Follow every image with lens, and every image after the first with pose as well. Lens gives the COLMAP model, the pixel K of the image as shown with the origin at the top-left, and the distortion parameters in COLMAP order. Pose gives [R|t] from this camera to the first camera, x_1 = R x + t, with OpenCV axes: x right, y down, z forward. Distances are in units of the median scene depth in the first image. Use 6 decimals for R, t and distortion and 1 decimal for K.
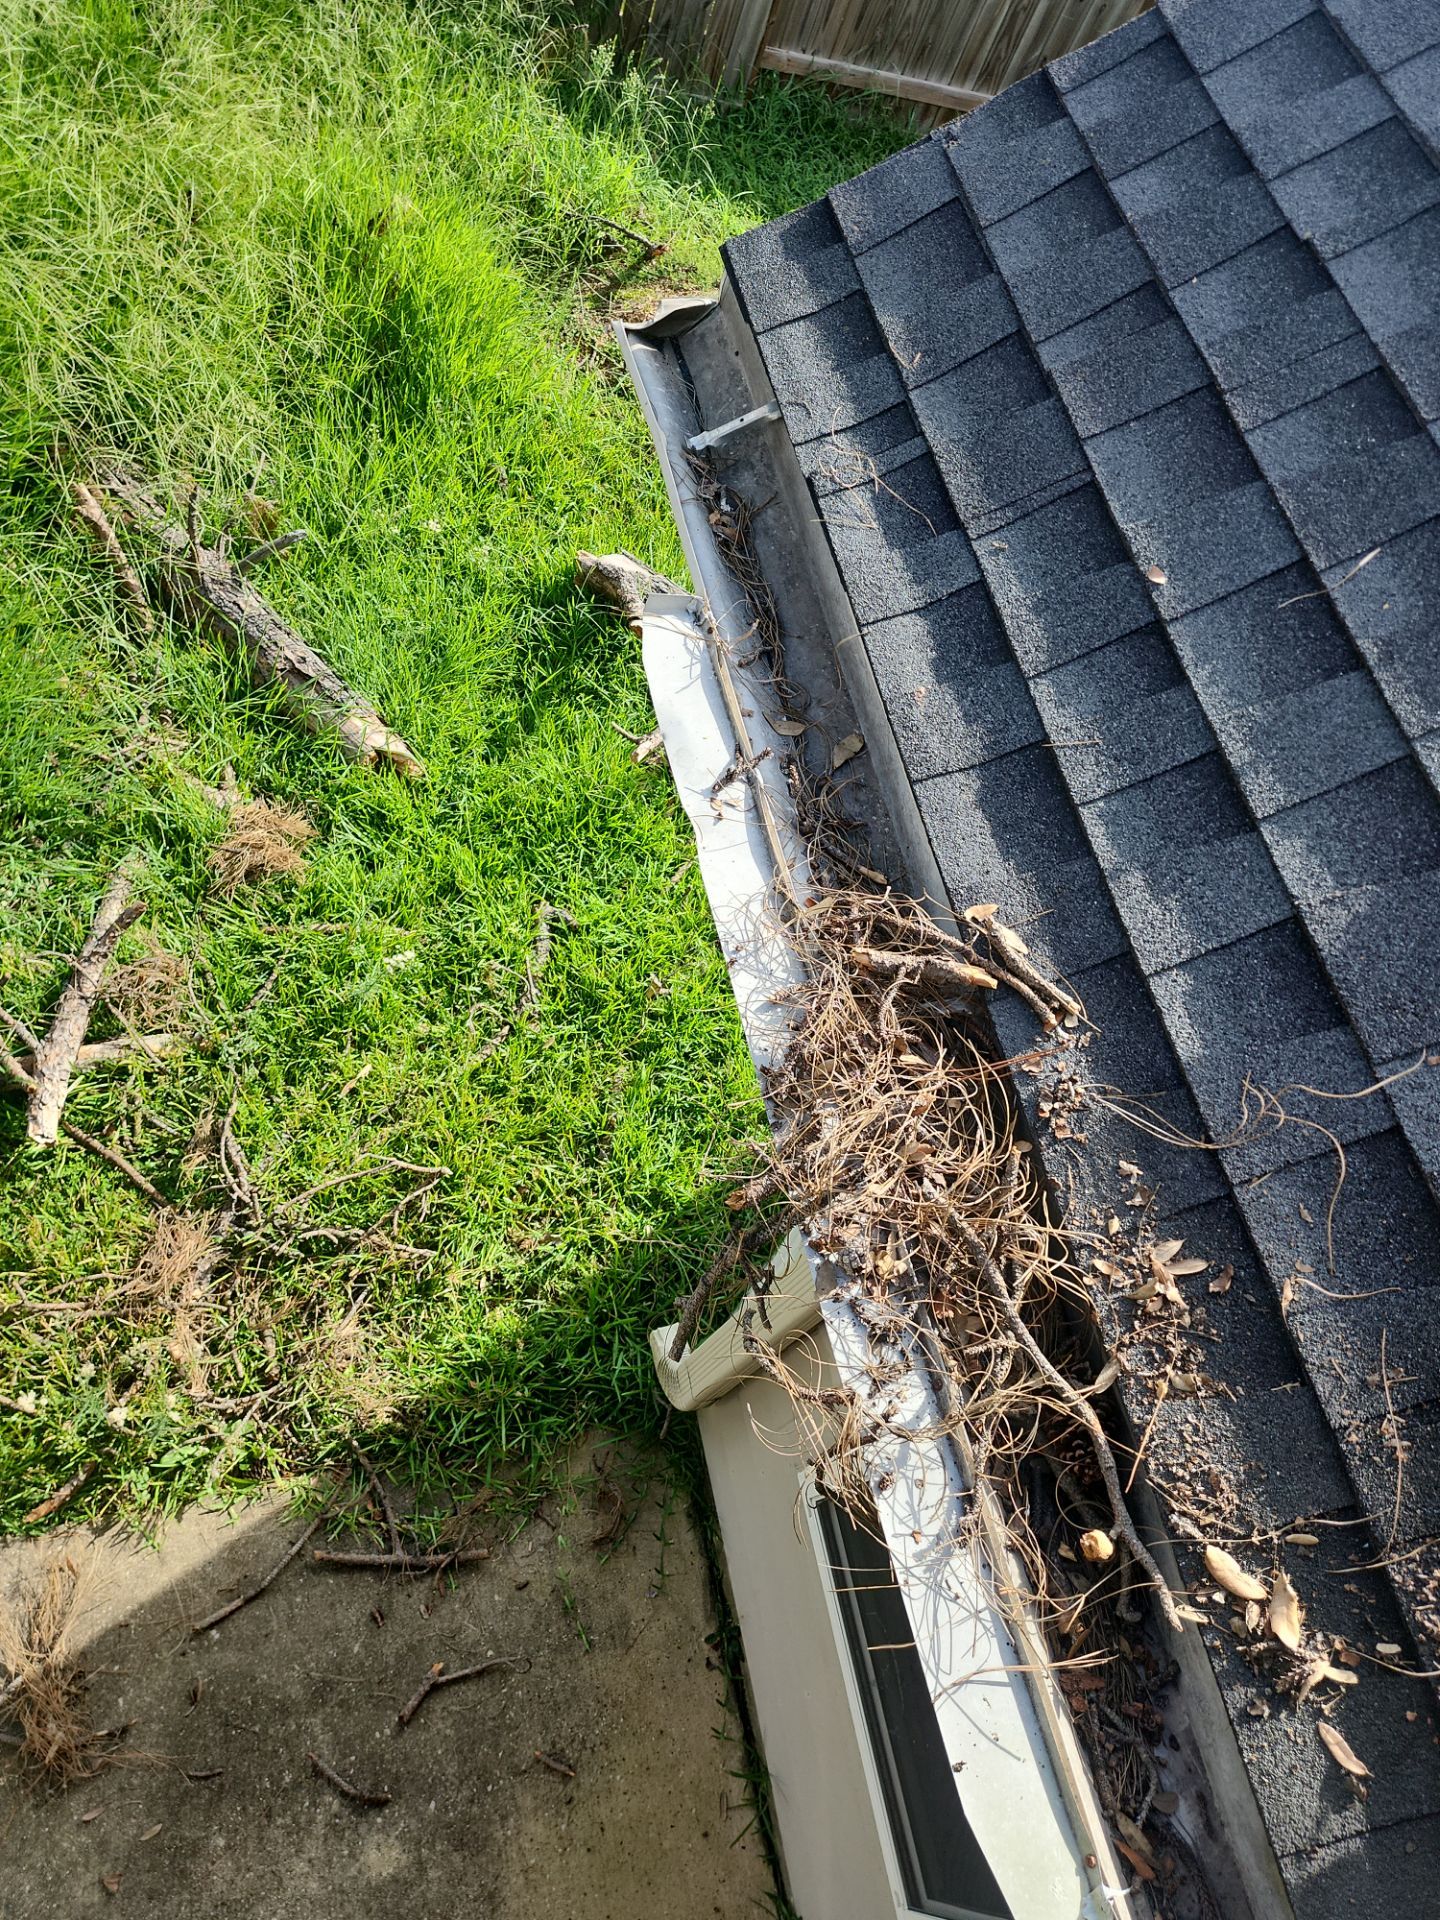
lens RADIAL K [[1317.6, 0, 702.6], [0, 1317.6, 968.0], [0, 0, 1]] dist [0.094881, -0.073914]
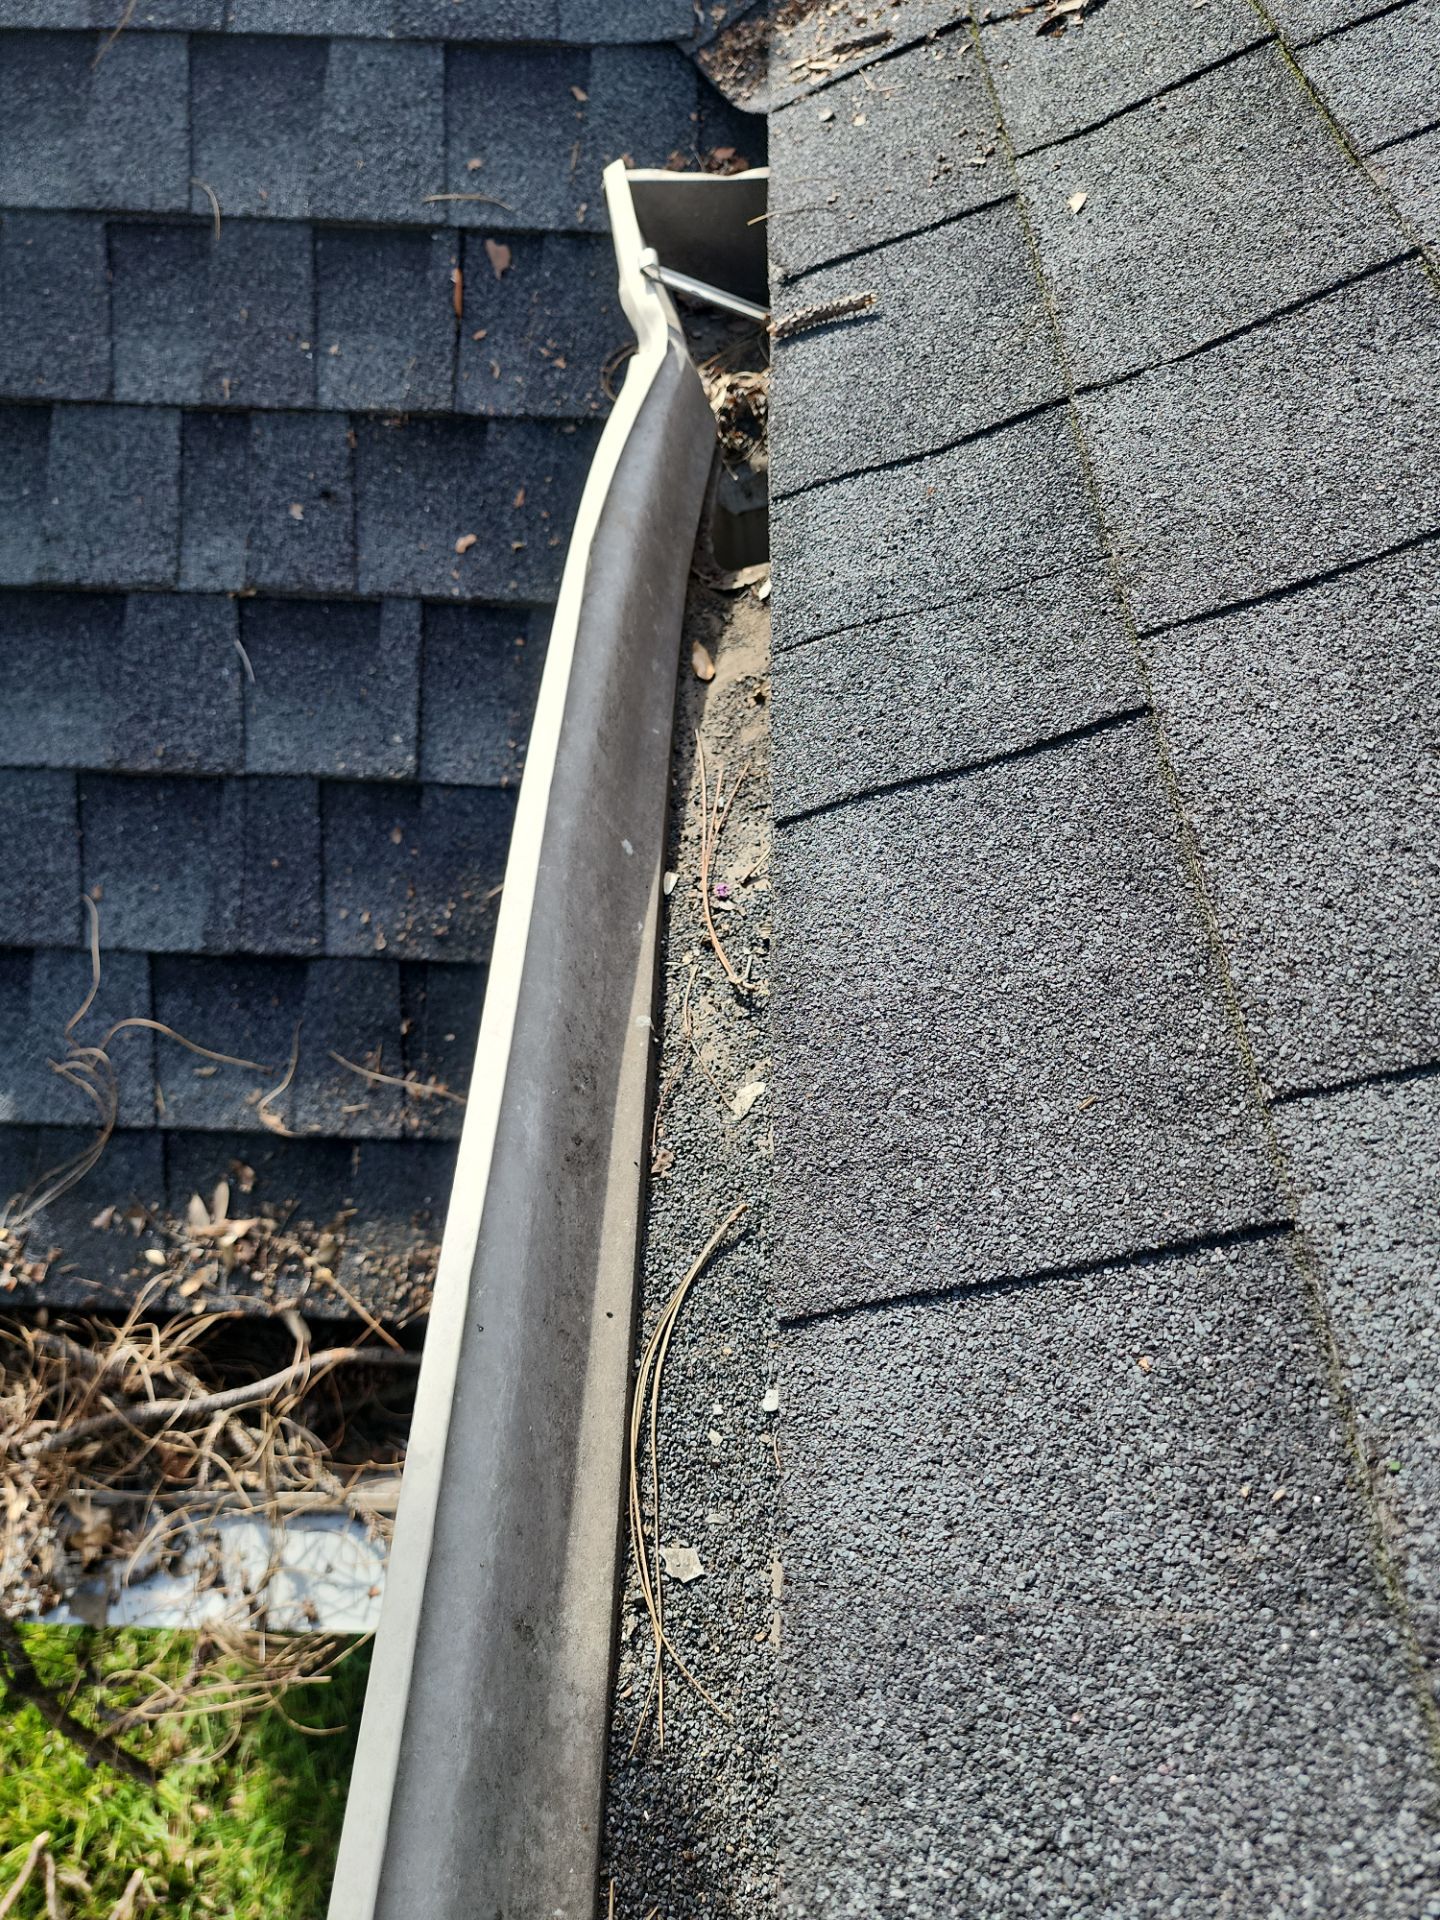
lens RADIAL K [[1336.9, 0, 720.0], [0, 1336.9, 960.0], [0, 0, 1]] dist [0.048370, -0.040730]
pose [[0.254311, -0.903407, 0.345228, 0.109946], [0.879173, 0.364687, 0.306690, 0.070973], [-0.402966, 0.225520, 0.886995, -0.007719]]
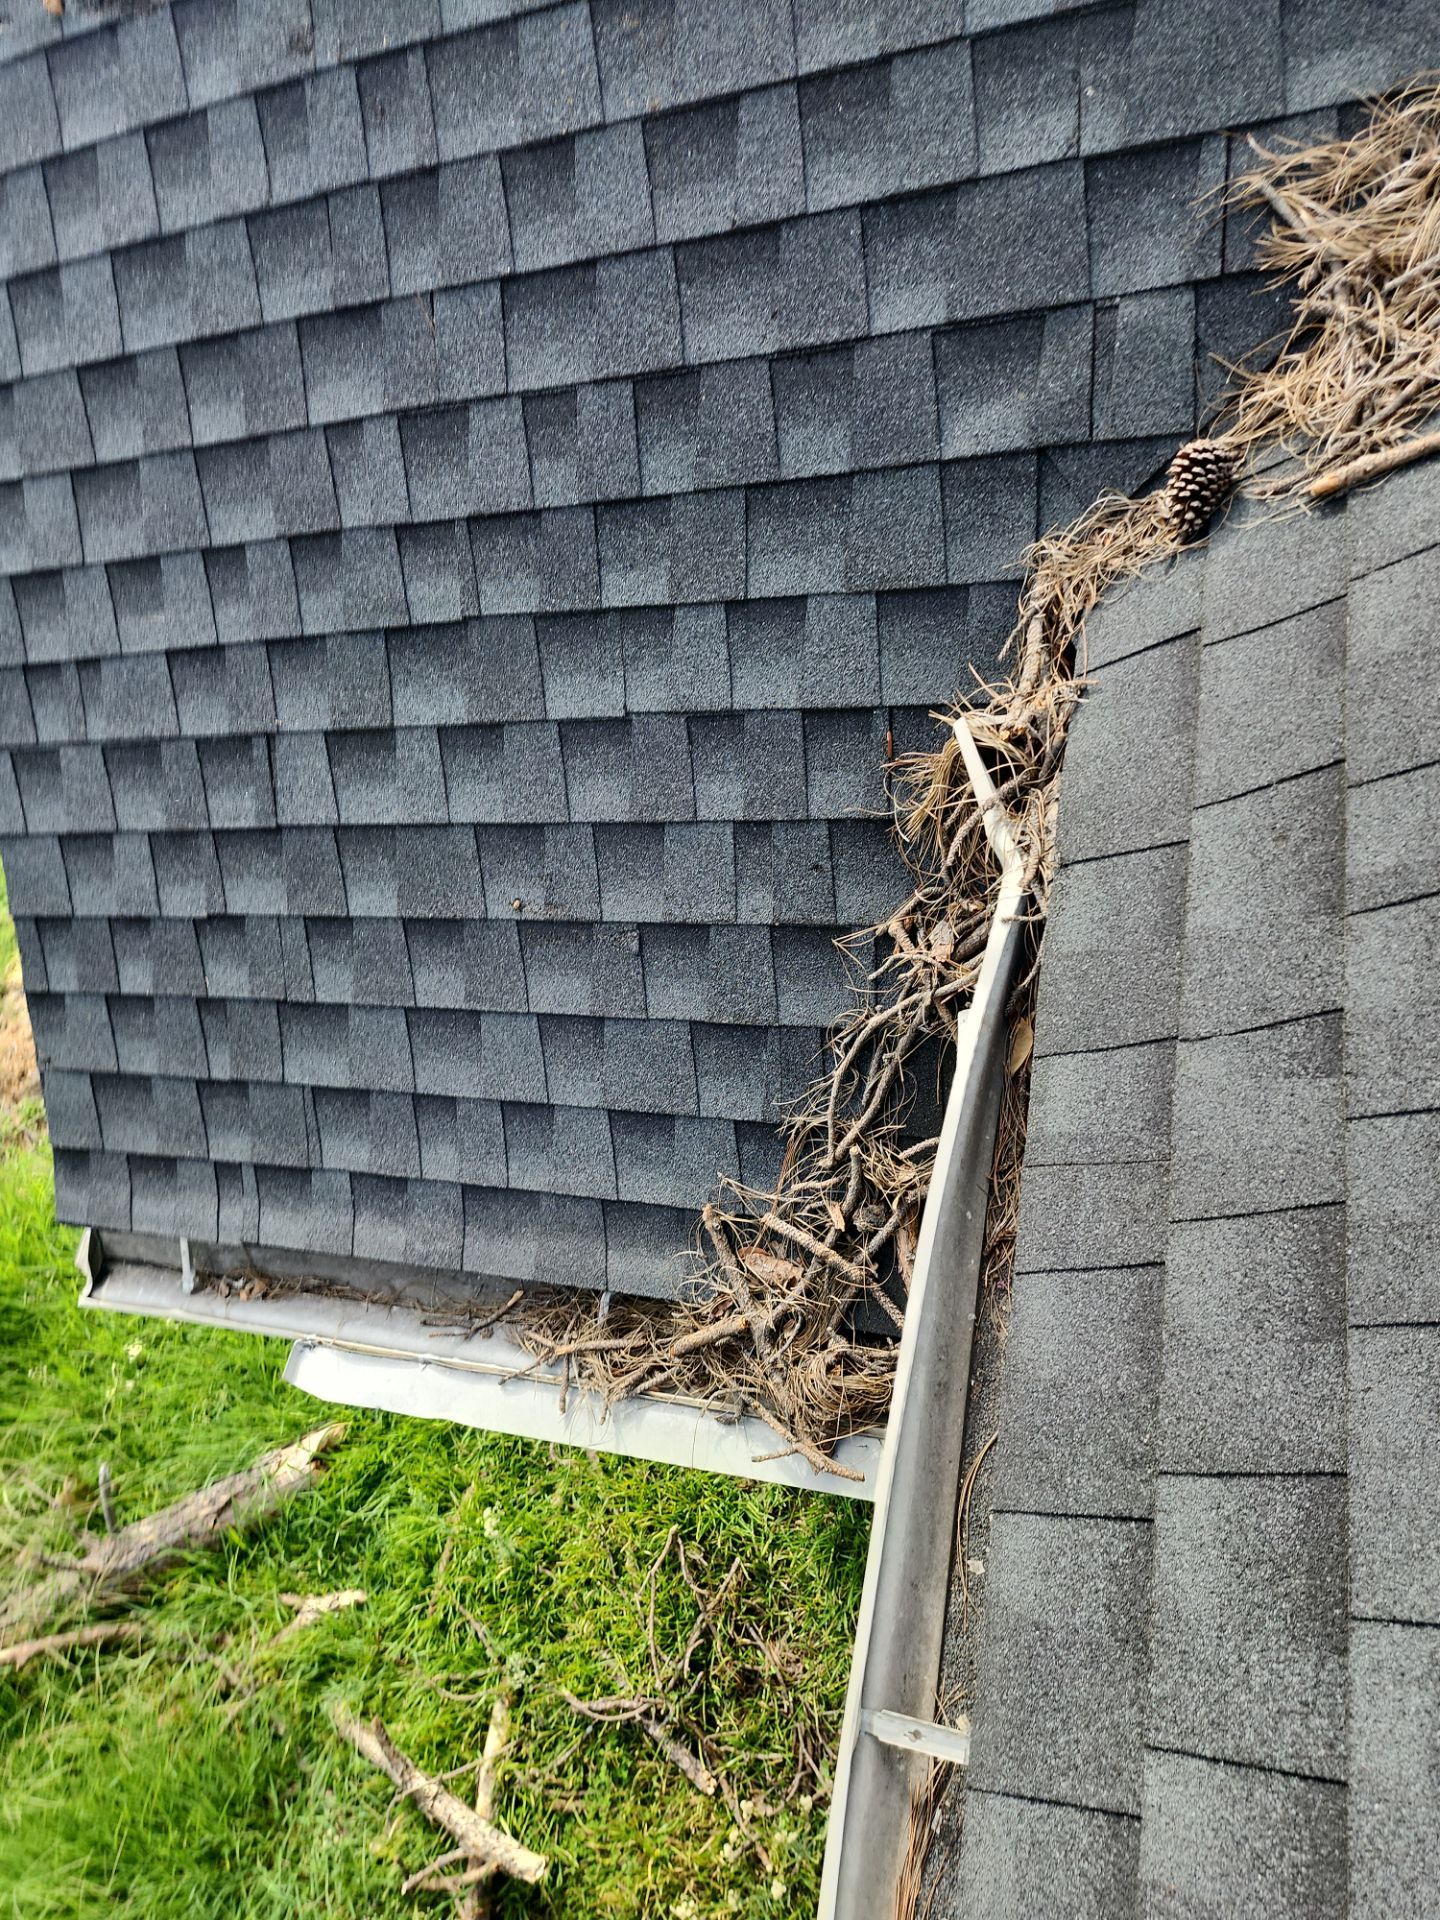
lens RADIAL K [[1459.0, 0, 681.6], [0, 1459.0, 963.1], [0, 0, 1]] dist [0.109872, -0.006479]
pose [[0.300457, -0.952967, 0.039754, 0.241885], [0.953282, 0.301401, 0.020258, -0.019386], [-0.031287, 0.031810, 0.999004, -0.342923]]
